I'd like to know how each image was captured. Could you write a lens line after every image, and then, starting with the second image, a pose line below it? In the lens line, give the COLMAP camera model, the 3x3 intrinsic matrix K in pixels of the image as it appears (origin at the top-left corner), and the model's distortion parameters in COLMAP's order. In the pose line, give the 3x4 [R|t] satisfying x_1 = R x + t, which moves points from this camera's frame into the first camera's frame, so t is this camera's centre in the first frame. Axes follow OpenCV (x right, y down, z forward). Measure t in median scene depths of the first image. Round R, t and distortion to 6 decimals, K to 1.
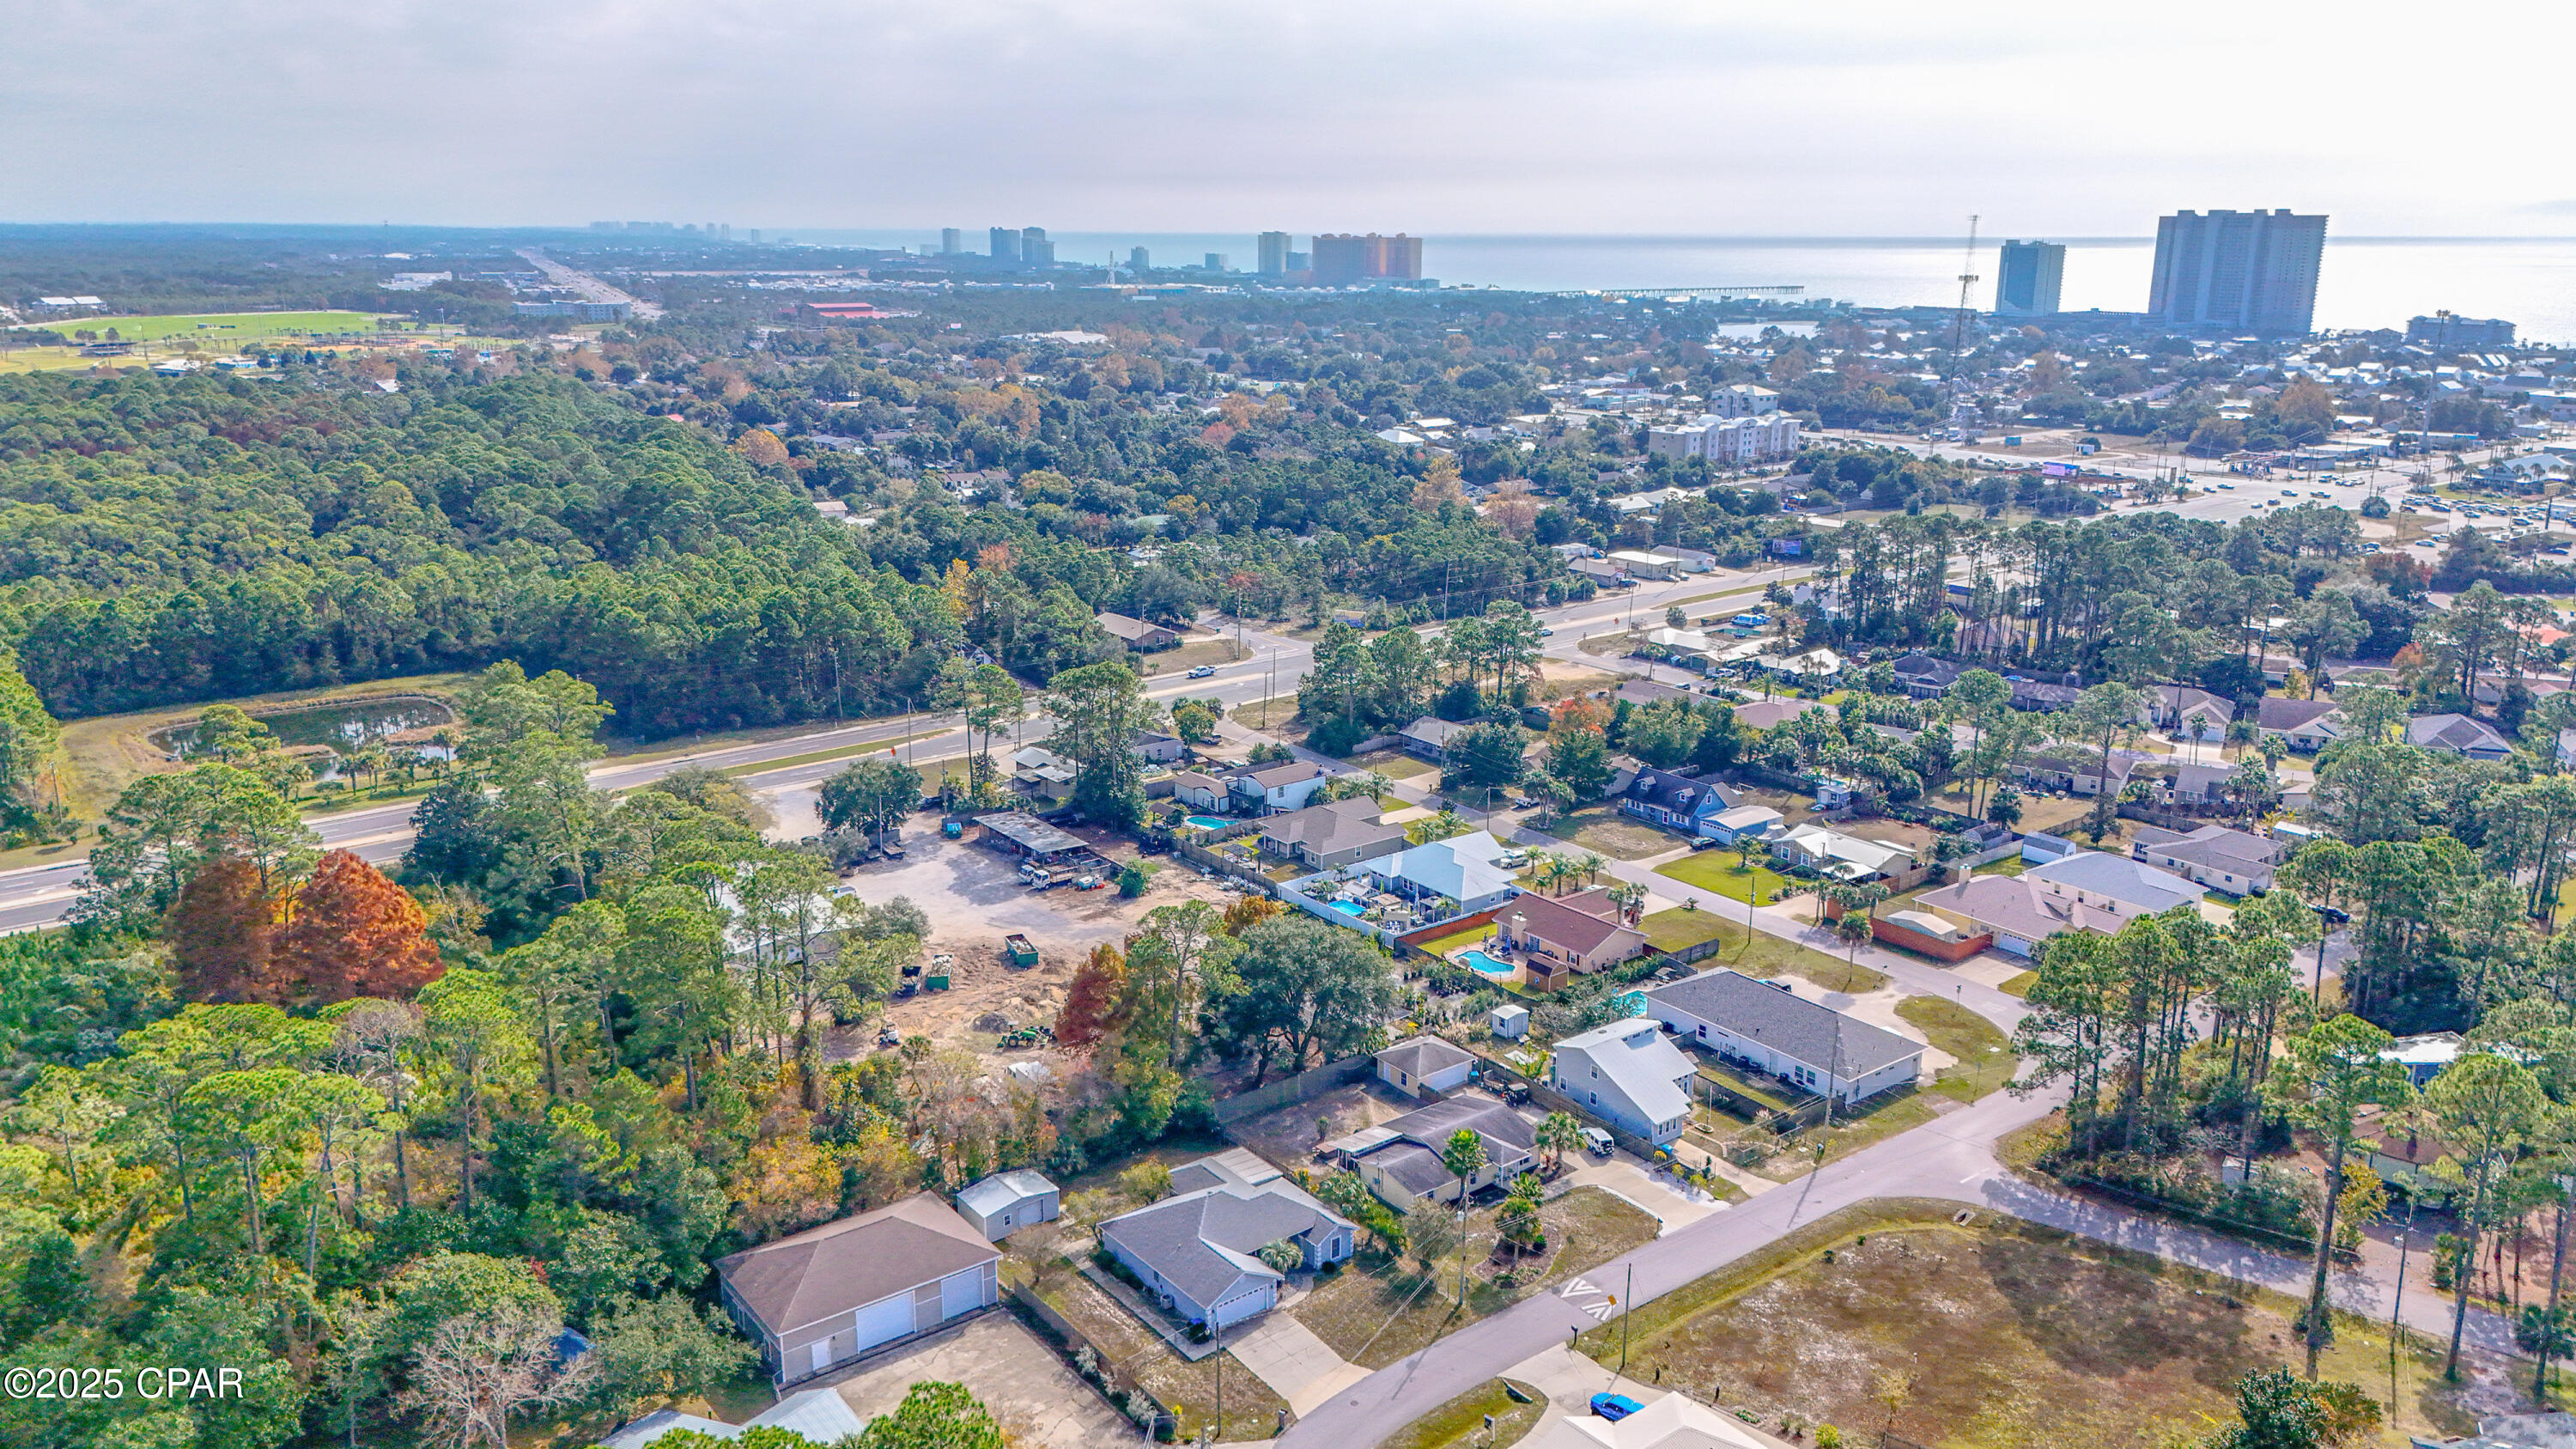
lens RADIAL K [[1898.0, 0, 1288.0], [0, 1898.0, 724.5], [0, 0, 1]] dist [0.050751, 0.000190]
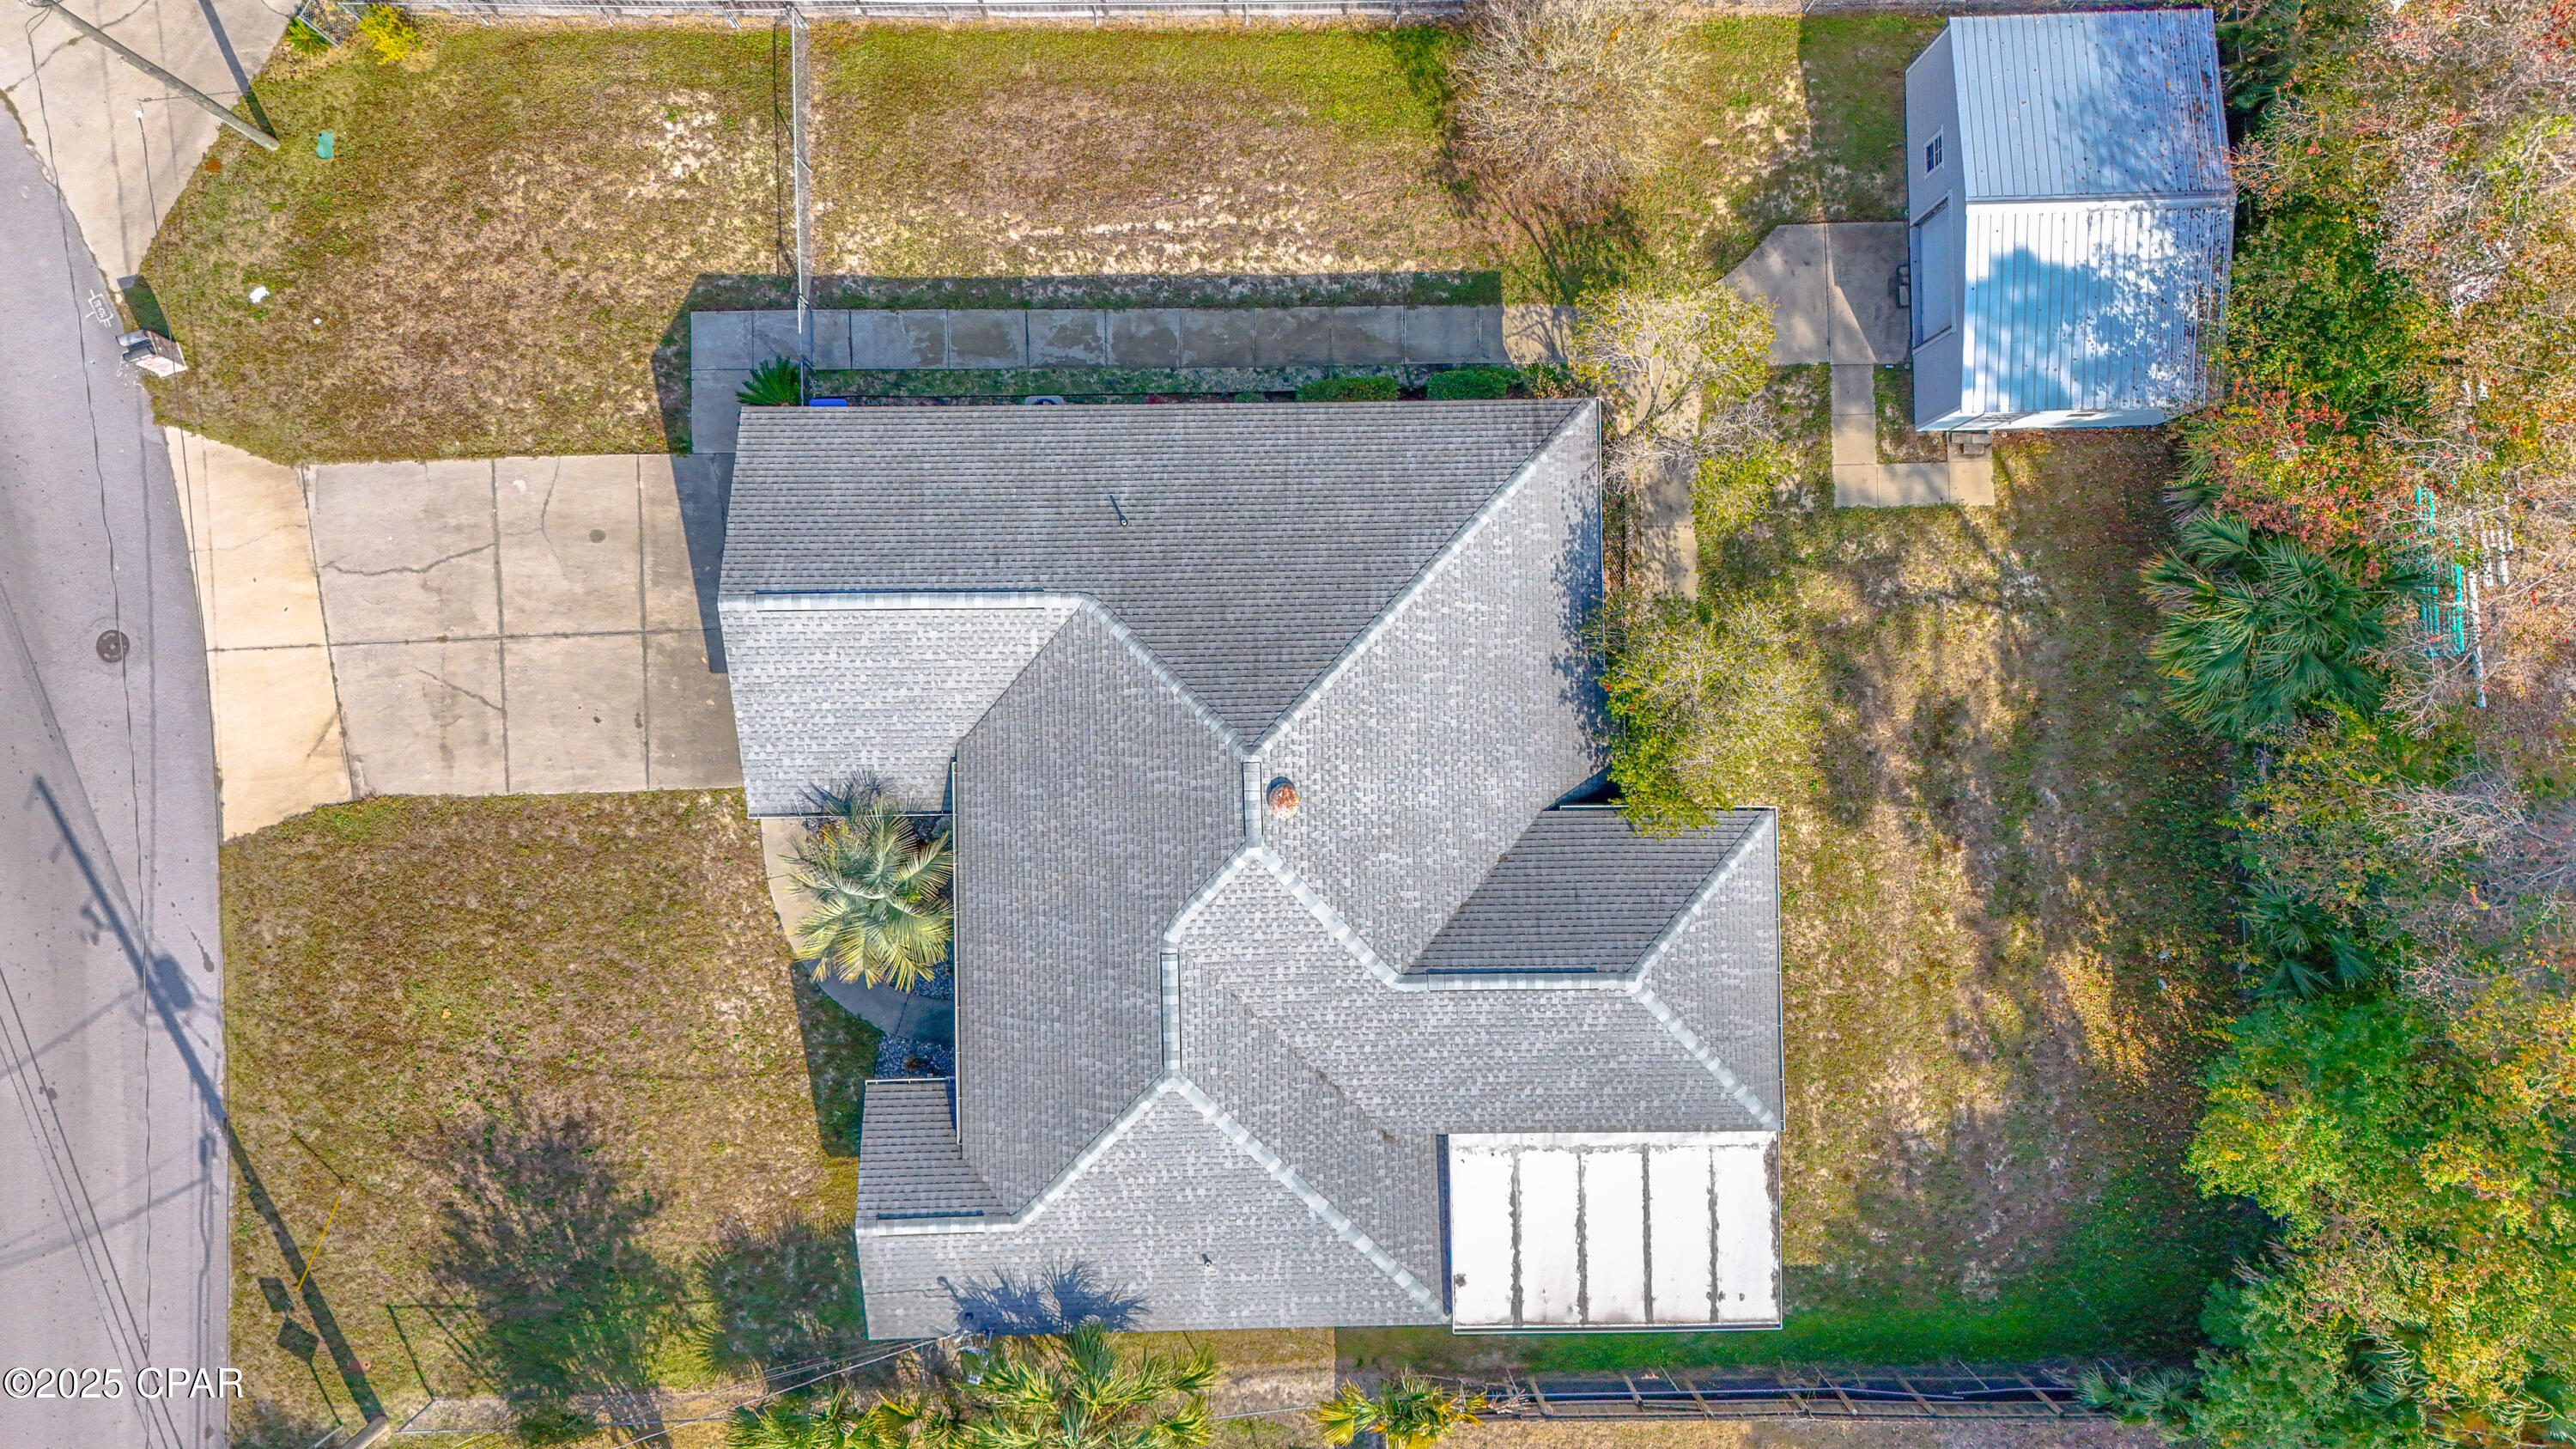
lens RADIAL K [[1898.0, 0, 1288.0], [0, 1898.0, 724.5], [0, 0, 1]] dist [0.050751, 0.000190]
pose [[-0.598189, 0.801075, -0.021182, -0.041281], [-0.227086, -0.144105, 0.963154, 0.045653], [0.768506, 0.580958, 0.268115, 0.887859]]
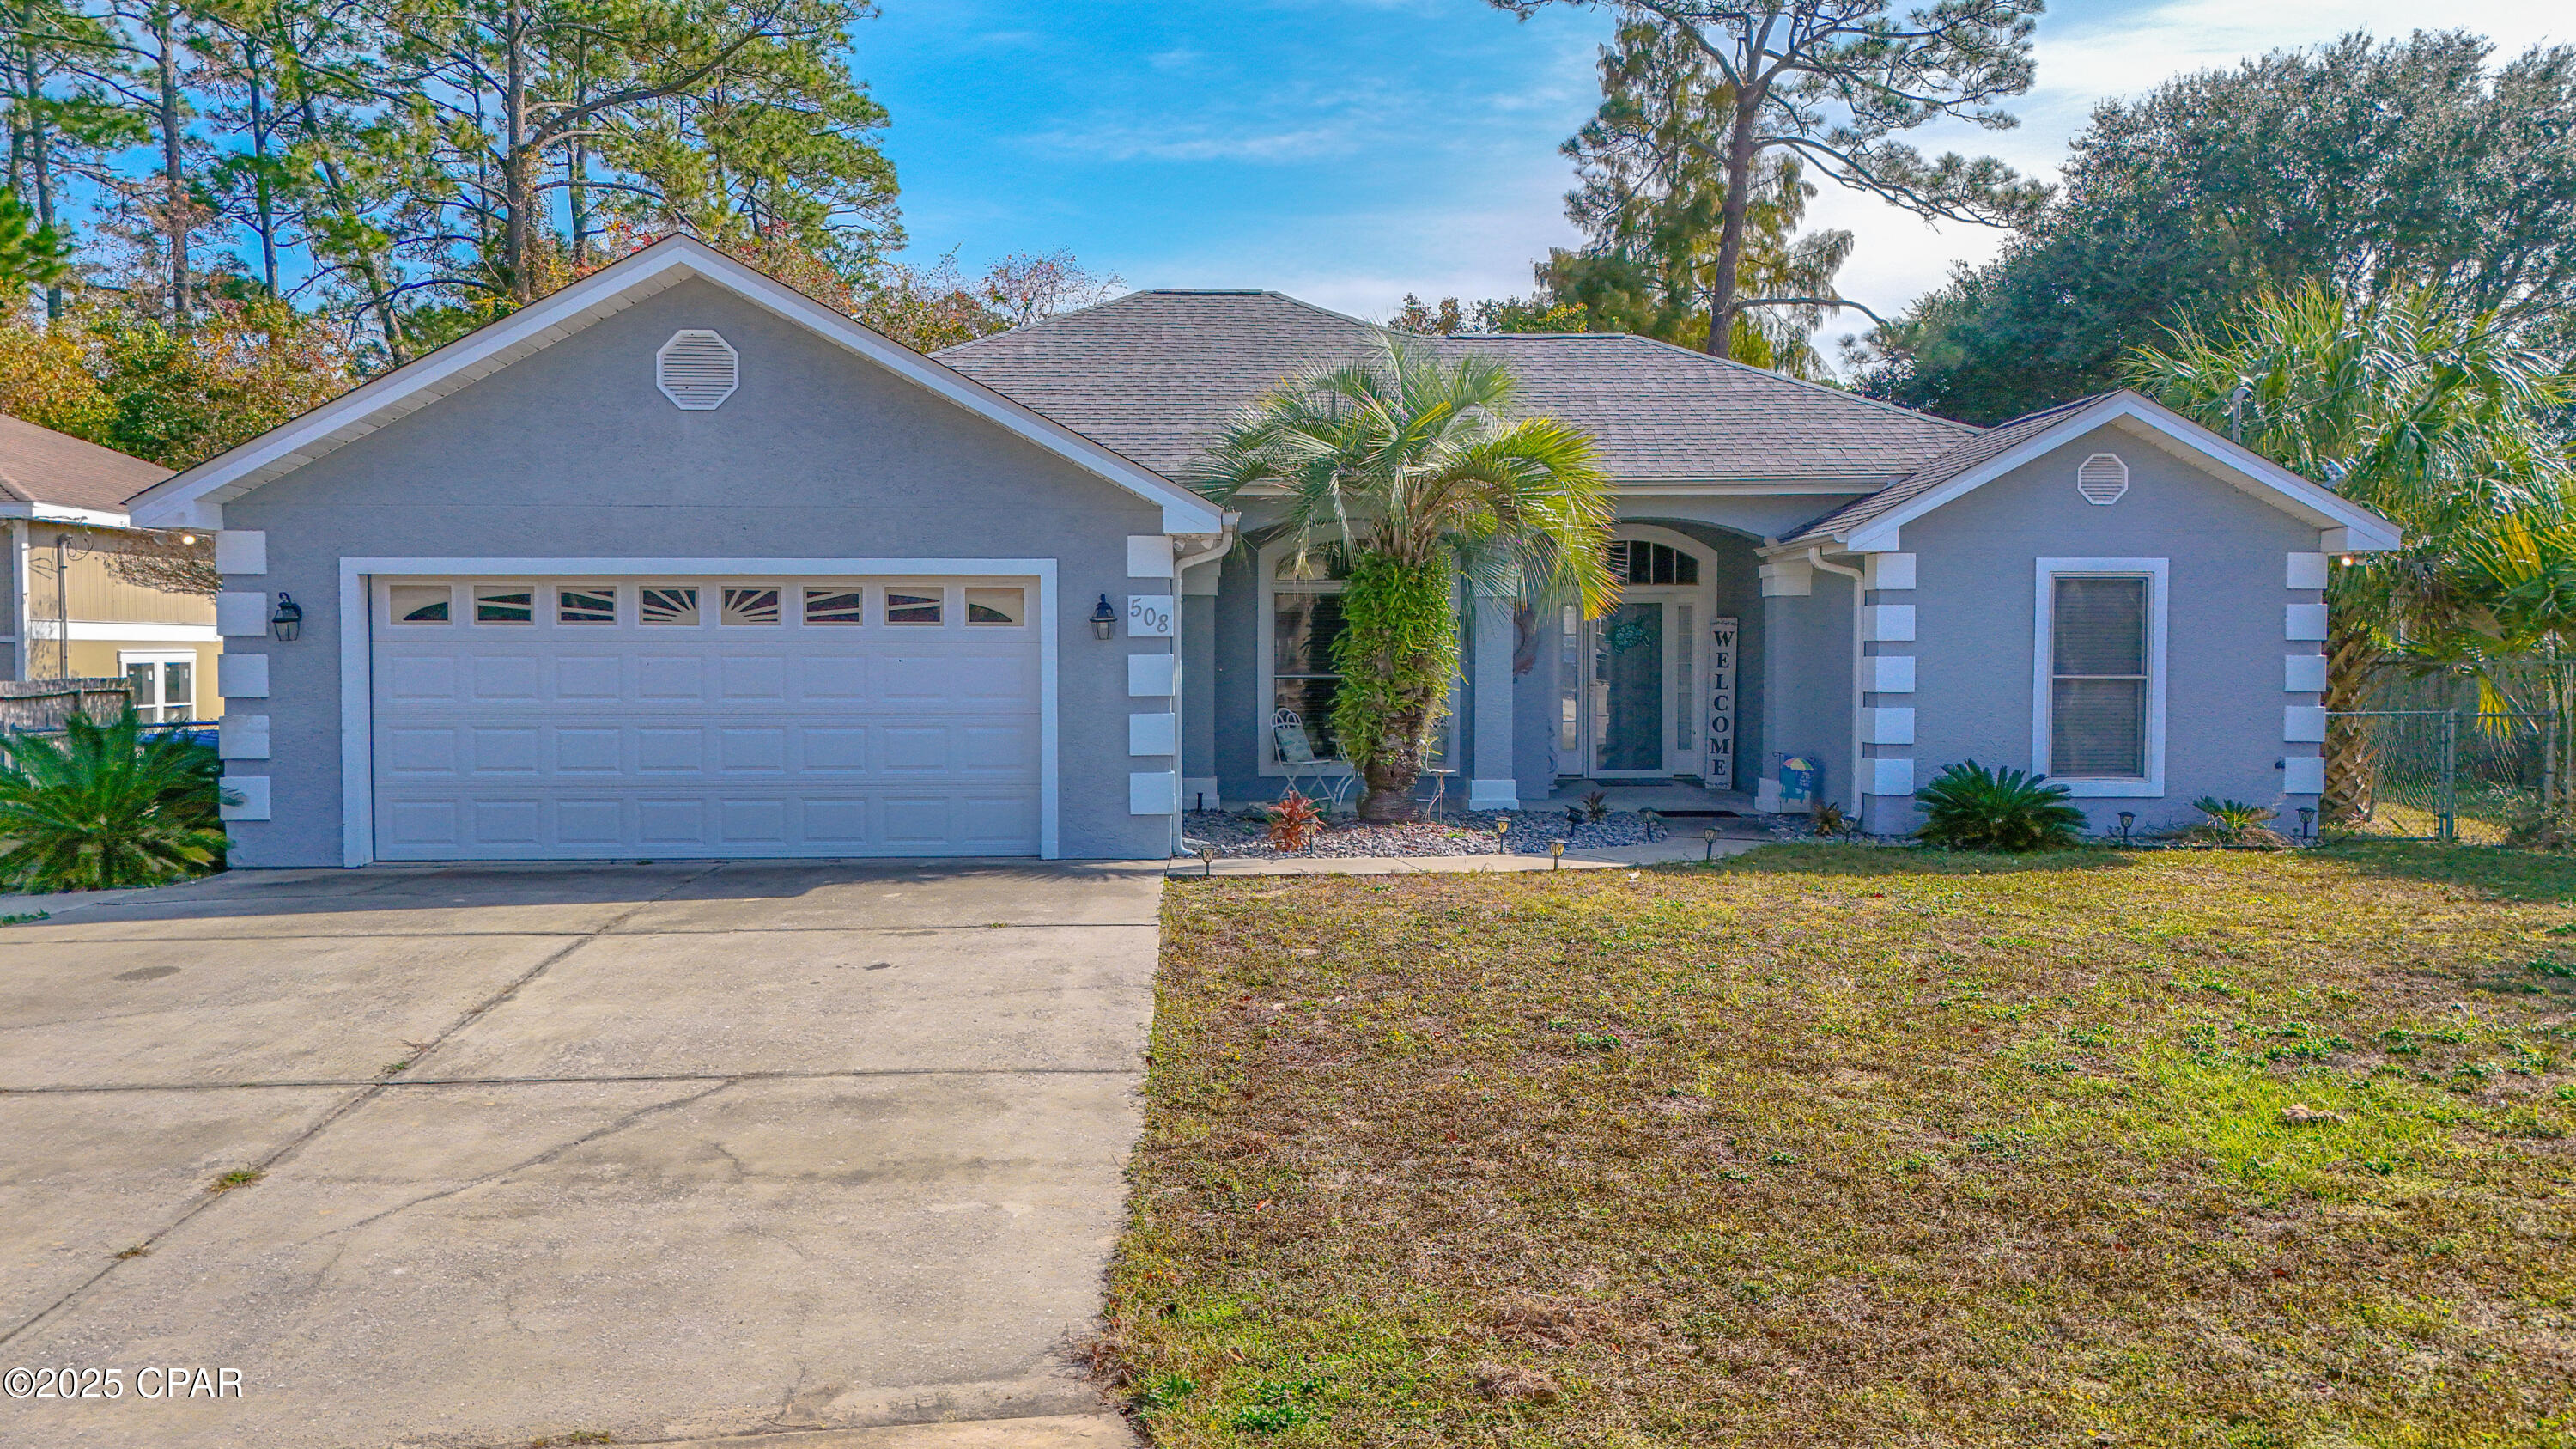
lens RADIAL K [[1929.1, 0, 1288.0], [0, 1929.1, 724.5], [0, 0, 1]] dist [0.035277, -0.000378]
pose [[0.812045, 0.021187, -0.583211, 0.047307], [-0.143149, 0.976042, -0.163858, 0.284265], [0.565767, 0.216546, 0.795623, 0.843875]]
